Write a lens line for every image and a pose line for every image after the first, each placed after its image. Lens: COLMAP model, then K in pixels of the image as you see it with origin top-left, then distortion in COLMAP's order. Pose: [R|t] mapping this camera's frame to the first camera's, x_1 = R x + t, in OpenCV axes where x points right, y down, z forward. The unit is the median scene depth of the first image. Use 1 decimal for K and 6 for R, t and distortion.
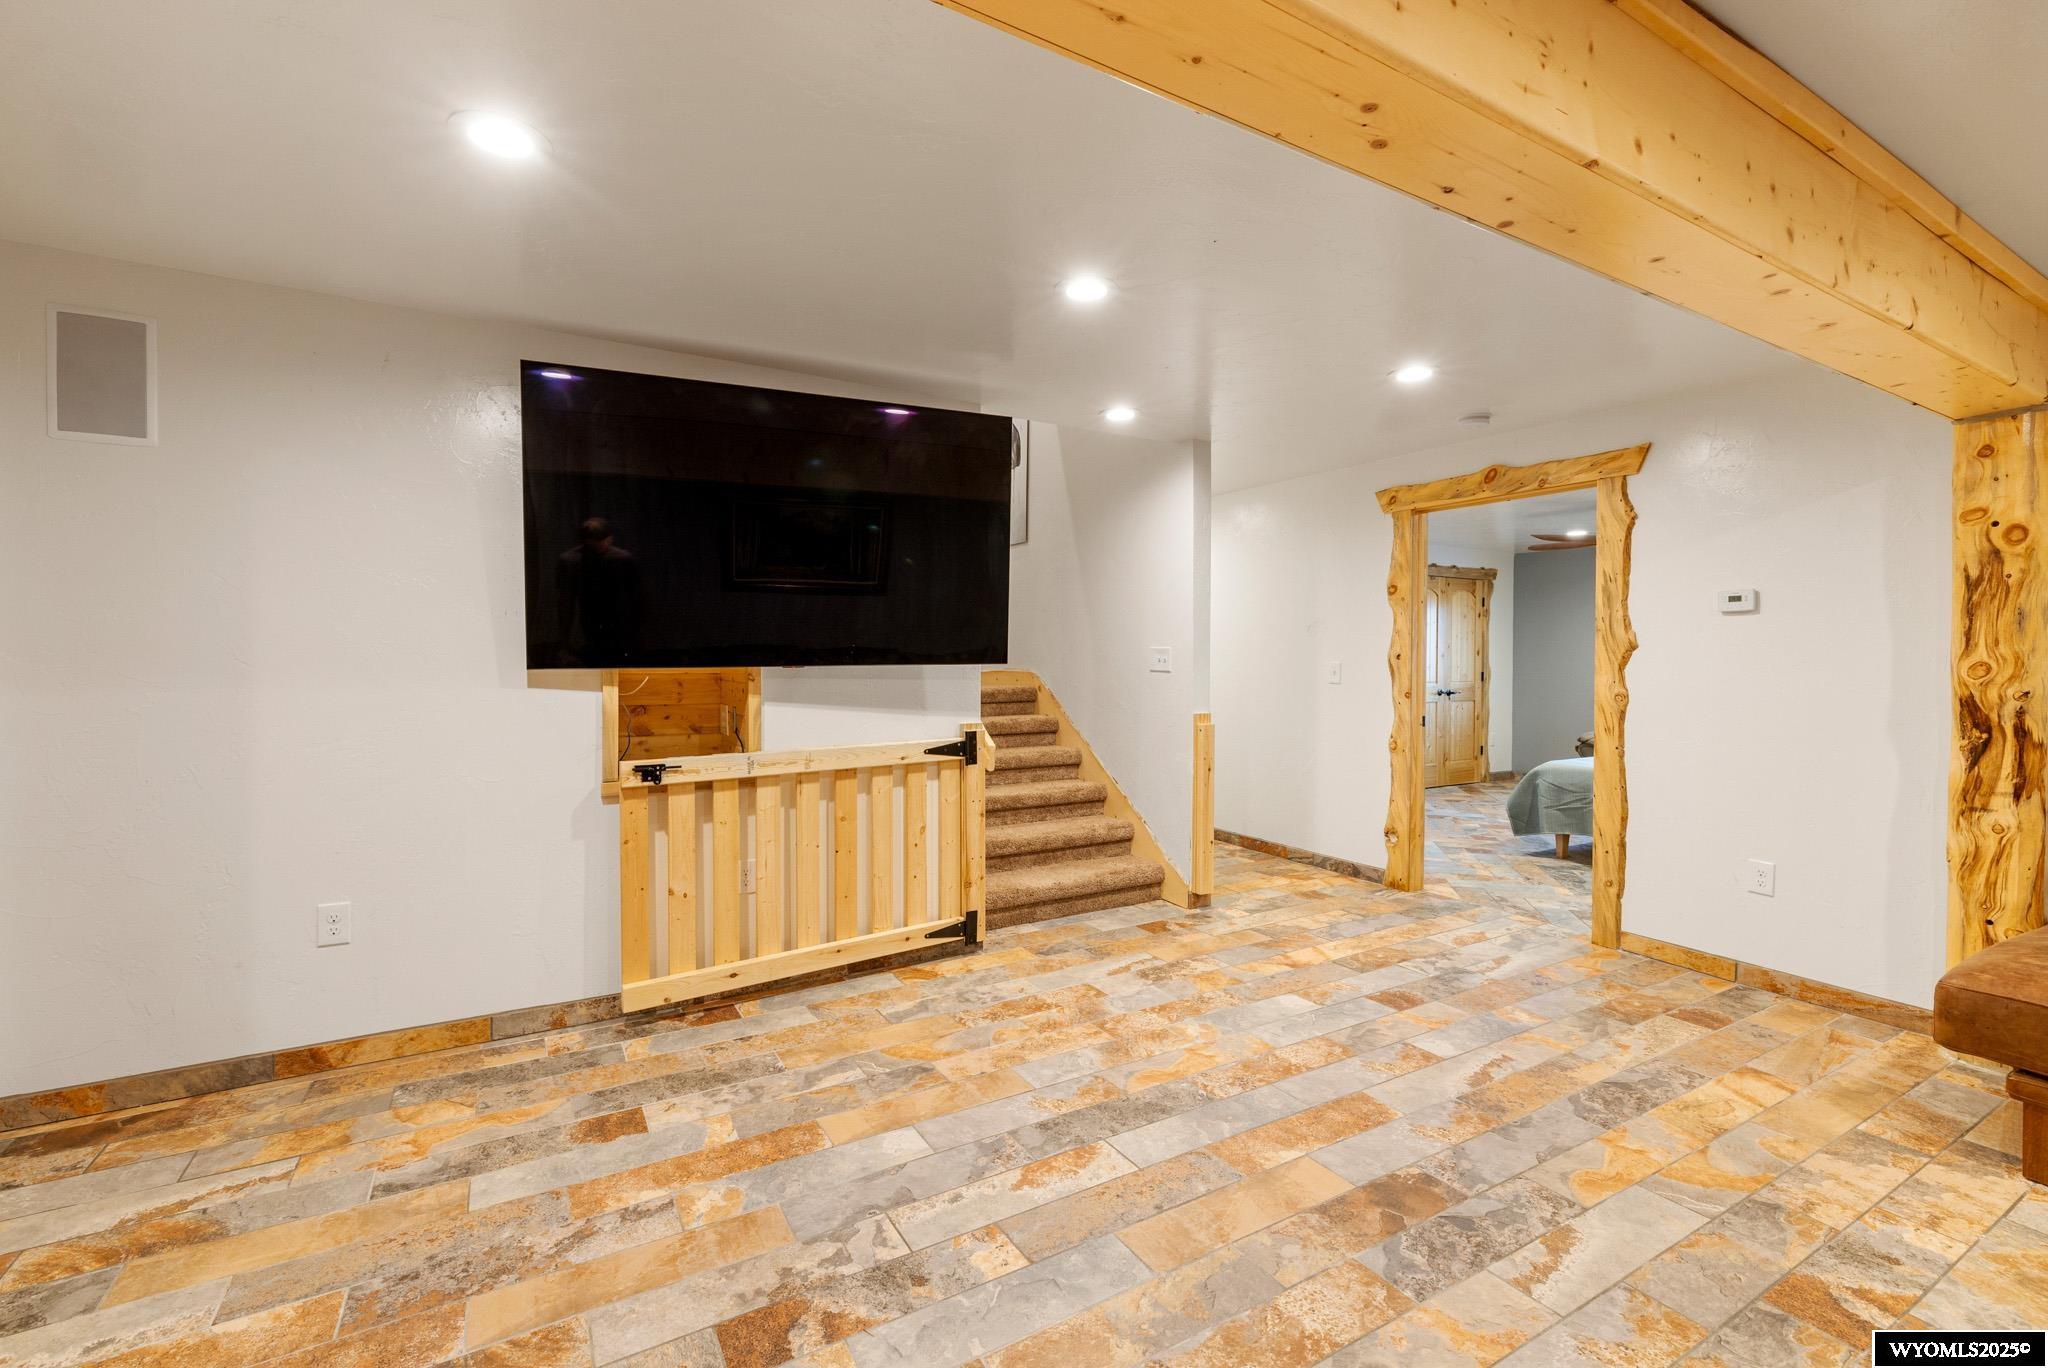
lens RADIAL K [[870.6, 0, 1004.8], [0, 870.6, 668.6], [0, 0, 1]] dist [0.000791, 0.000210]
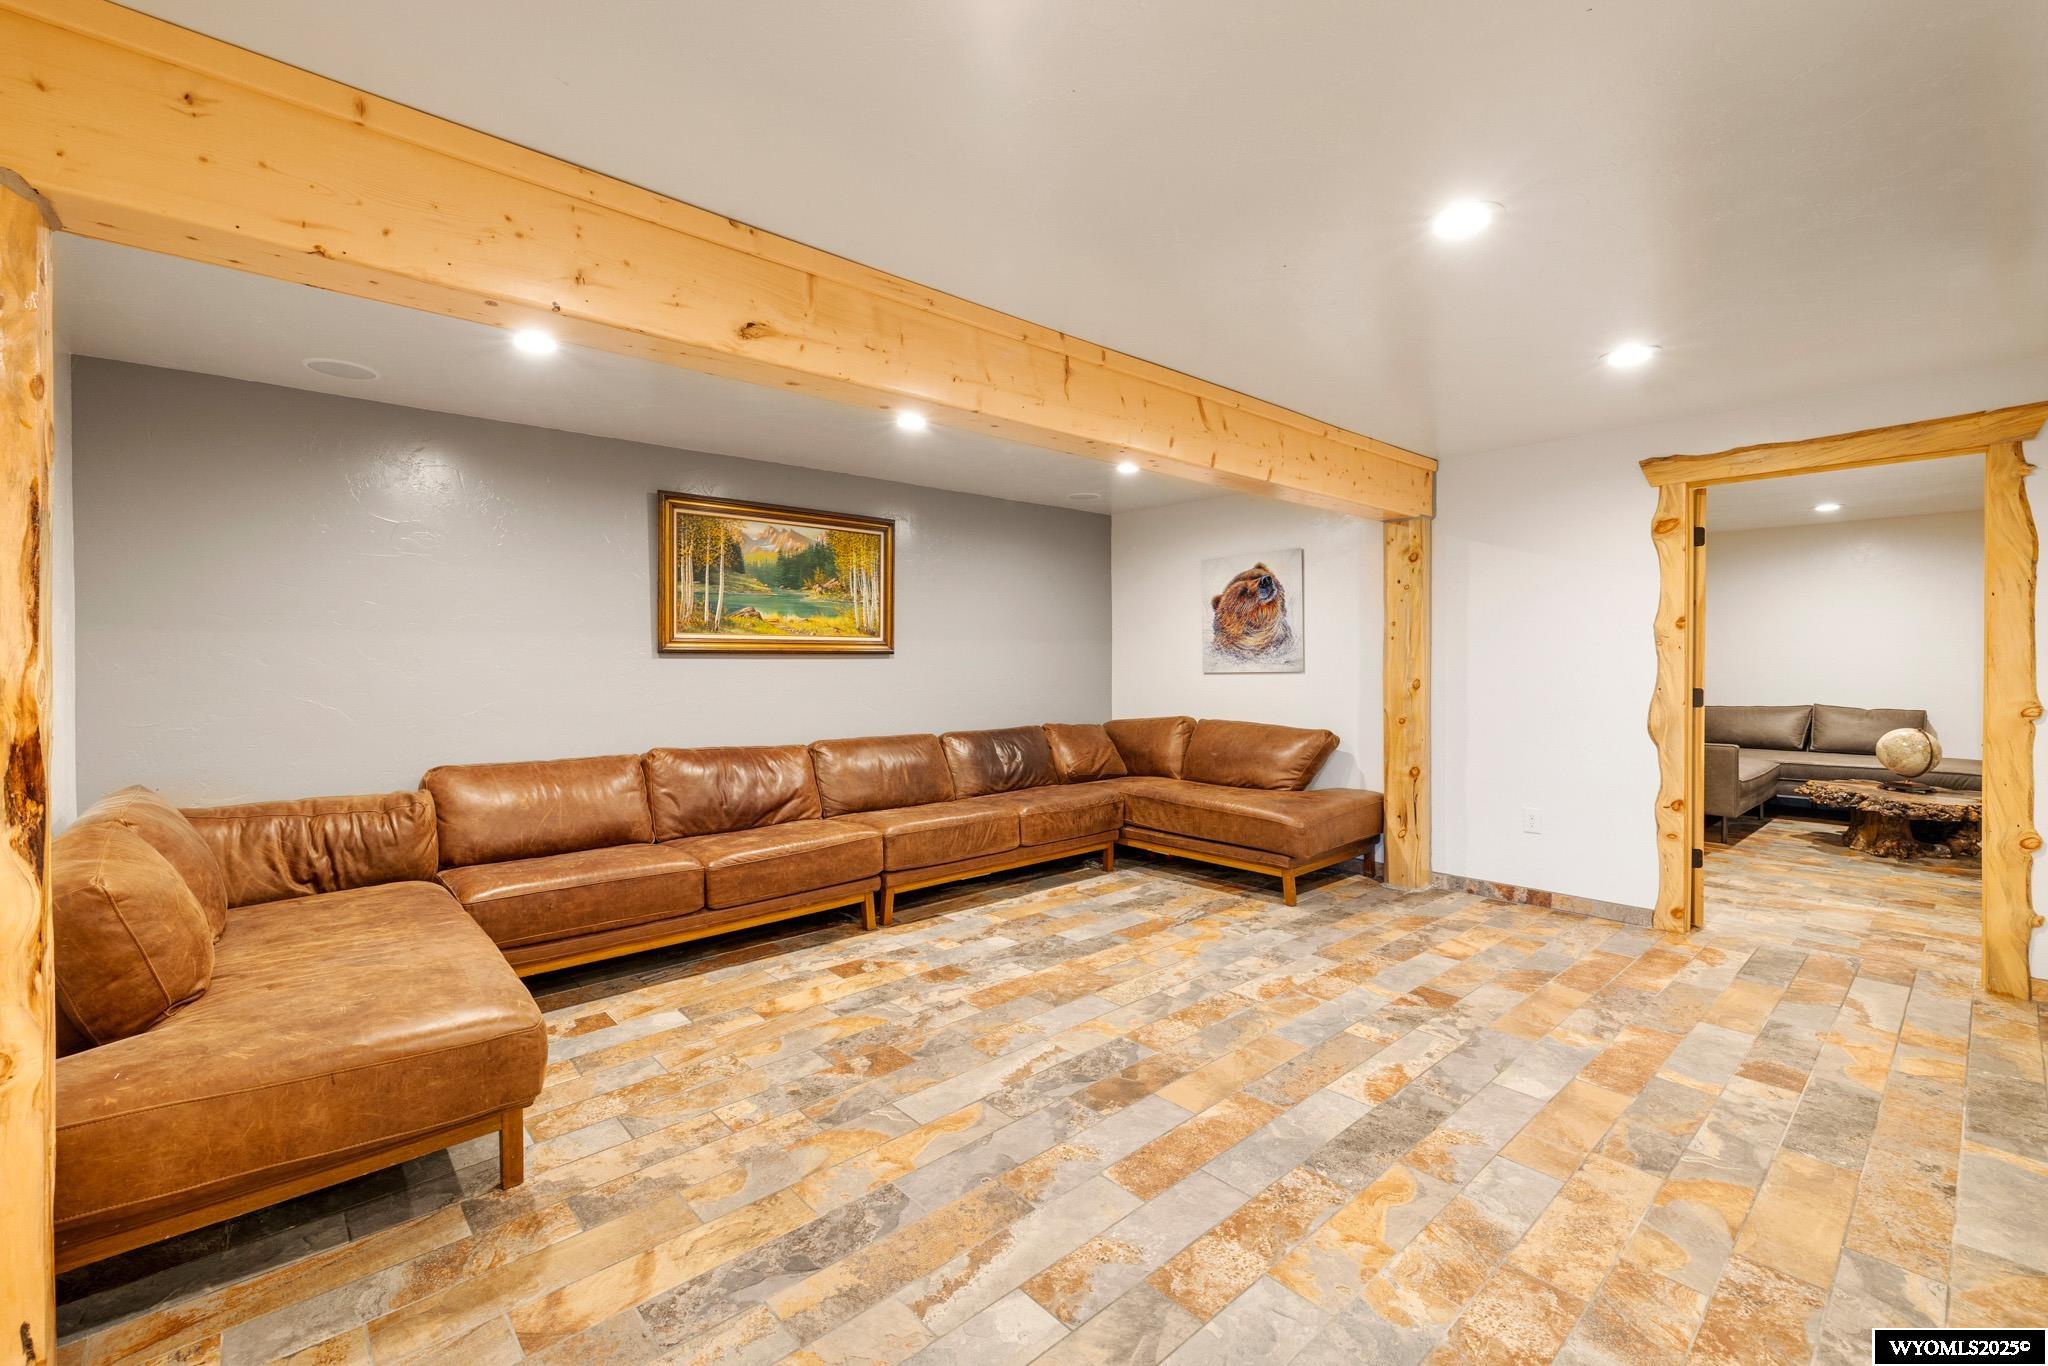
lens RADIAL K [[885.1, 0, 1045.6], [0, 885.1, 669.8], [0, 0, 1]] dist [0.001518, 0.000842]
pose [[-0.968888, 0.003492, -0.247473, 0.538204], [-0.003604, 0.999595, 0.028215, -0.020103], [0.247472, 0.028229, -0.968484, 1.350373]]
